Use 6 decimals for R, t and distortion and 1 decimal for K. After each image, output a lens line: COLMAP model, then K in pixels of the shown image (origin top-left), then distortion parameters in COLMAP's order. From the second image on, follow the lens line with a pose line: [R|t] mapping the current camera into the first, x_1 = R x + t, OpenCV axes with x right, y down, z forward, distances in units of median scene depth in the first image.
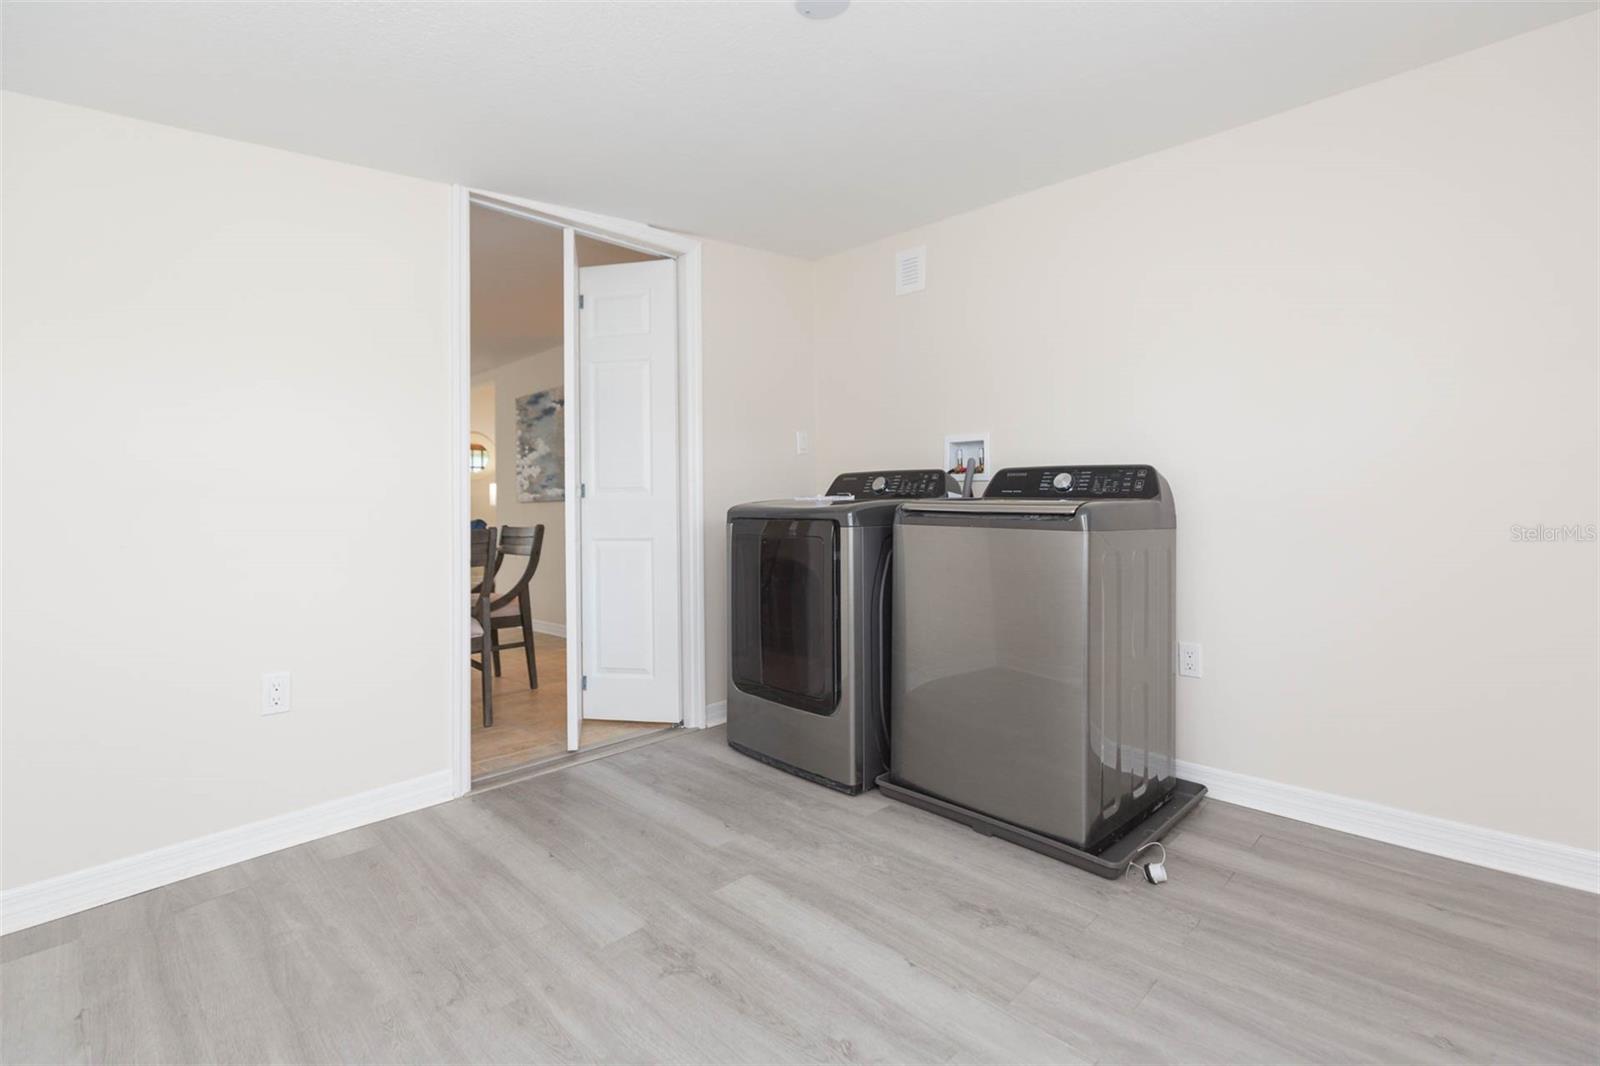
lens RADIAL K [[716.8, 0, 811.5], [0, 716.8, 522.9], [0, 0, 1]] dist [0.009606, -0.000827]
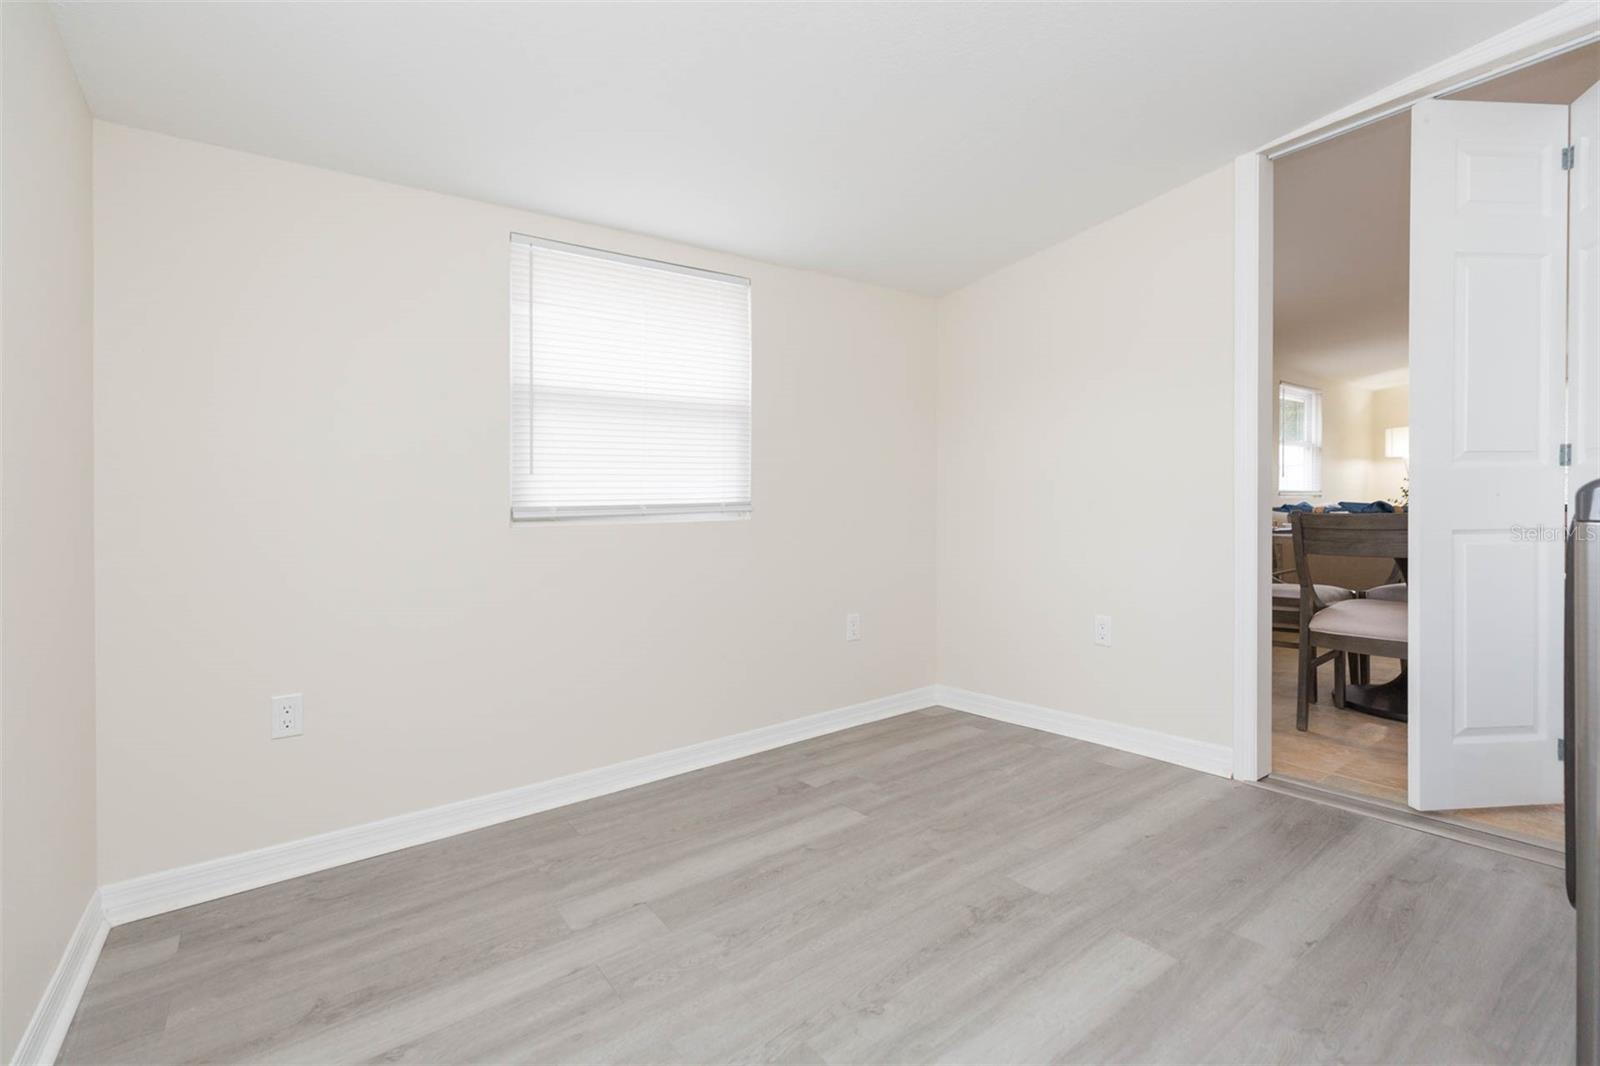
lens RADIAL K [[716.8, 0, 810.4], [0, 716.8, 525.9], [0, 0, 1]] dist [0.009606, -0.000827]
pose [[-0.150819, 0.036976, -0.987870, 0.715107], [0.004593, 0.999316, 0.036703, -0.010987], [0.988551, 0.000998, -0.150885, 0.710953]]
